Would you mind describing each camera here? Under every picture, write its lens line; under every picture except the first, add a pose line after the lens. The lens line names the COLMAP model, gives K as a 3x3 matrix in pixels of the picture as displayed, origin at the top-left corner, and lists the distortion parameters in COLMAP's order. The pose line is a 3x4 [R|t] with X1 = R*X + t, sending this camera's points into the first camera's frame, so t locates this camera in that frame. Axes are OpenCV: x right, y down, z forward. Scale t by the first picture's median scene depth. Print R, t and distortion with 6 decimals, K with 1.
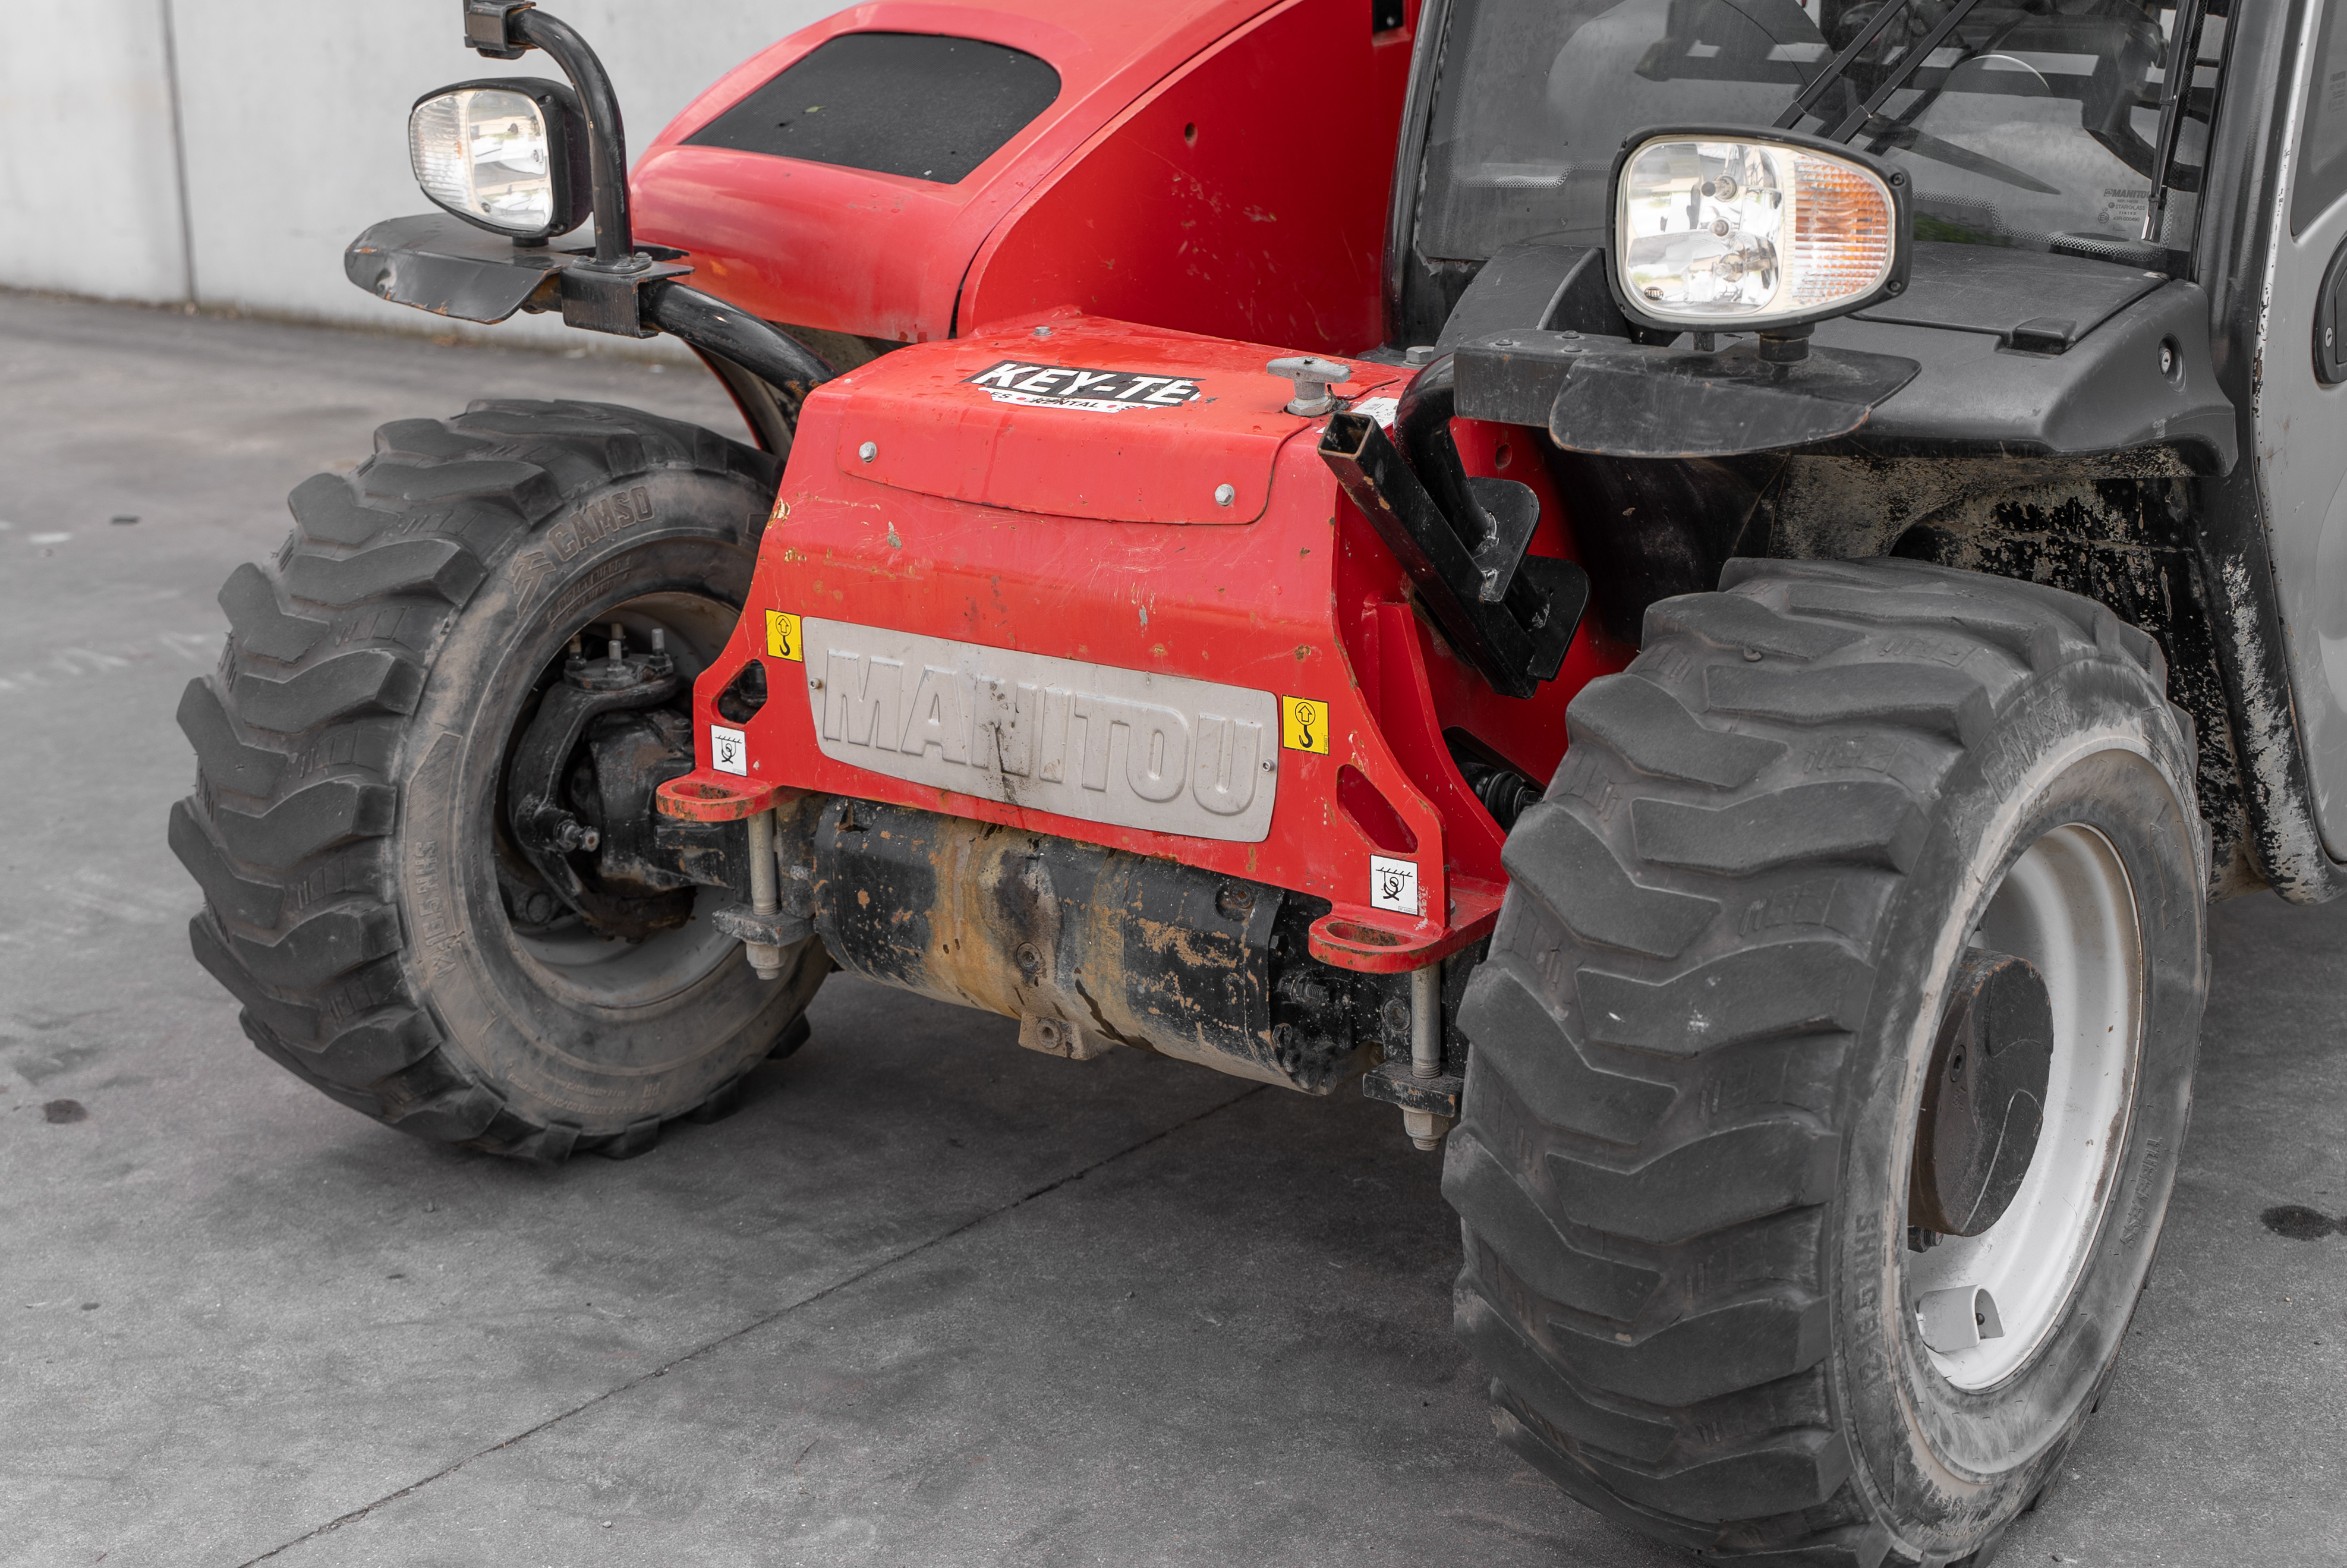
lens RADIAL K [[3083.3, 0, 1175.8], [0, 3083.3, 793.7], [0, 0, 1]] dist [-0.009768, 0.000000]
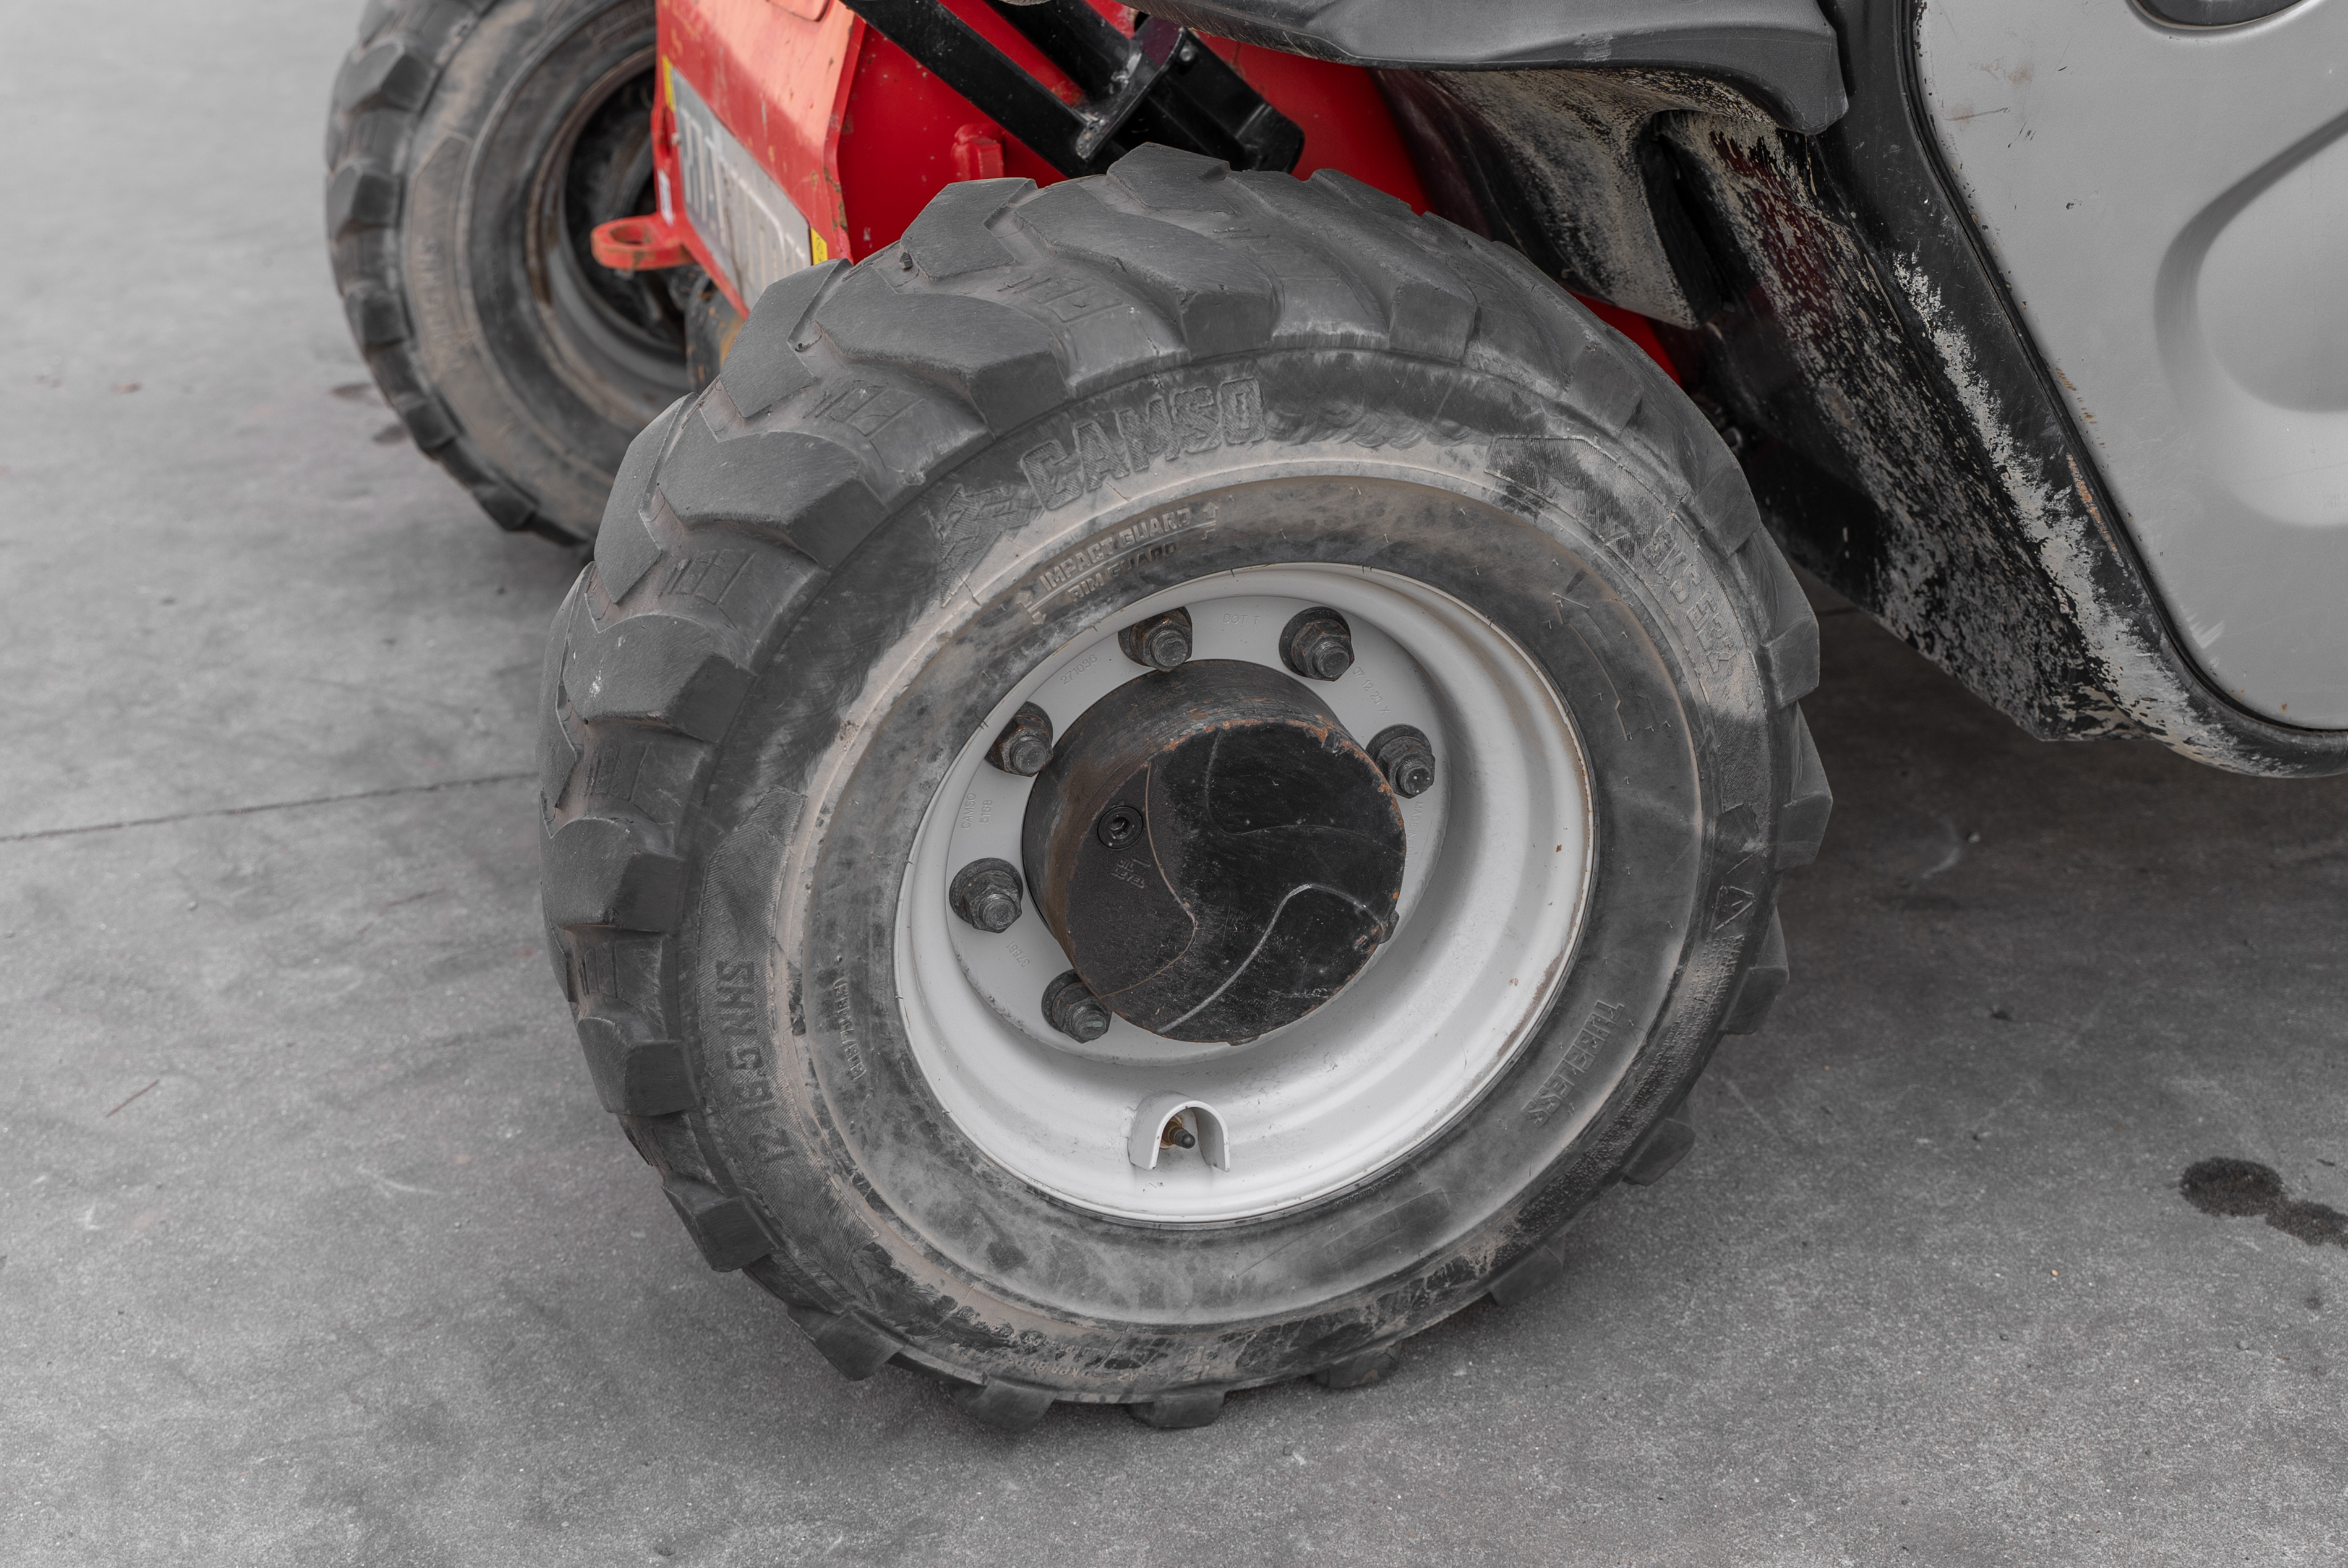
lens RADIAL K [[2907.2, 0, 1174.4], [0, 2907.2, 771.9], [0, 0, 1]] dist [0.009175, 0.000000]
pose [[0.825961, 0.260857, -0.499741, 0.518436], [-0.163904, 0.959324, 0.229855, -0.081410], [0.539373, -0.107942, 0.835120, 0.316253]]
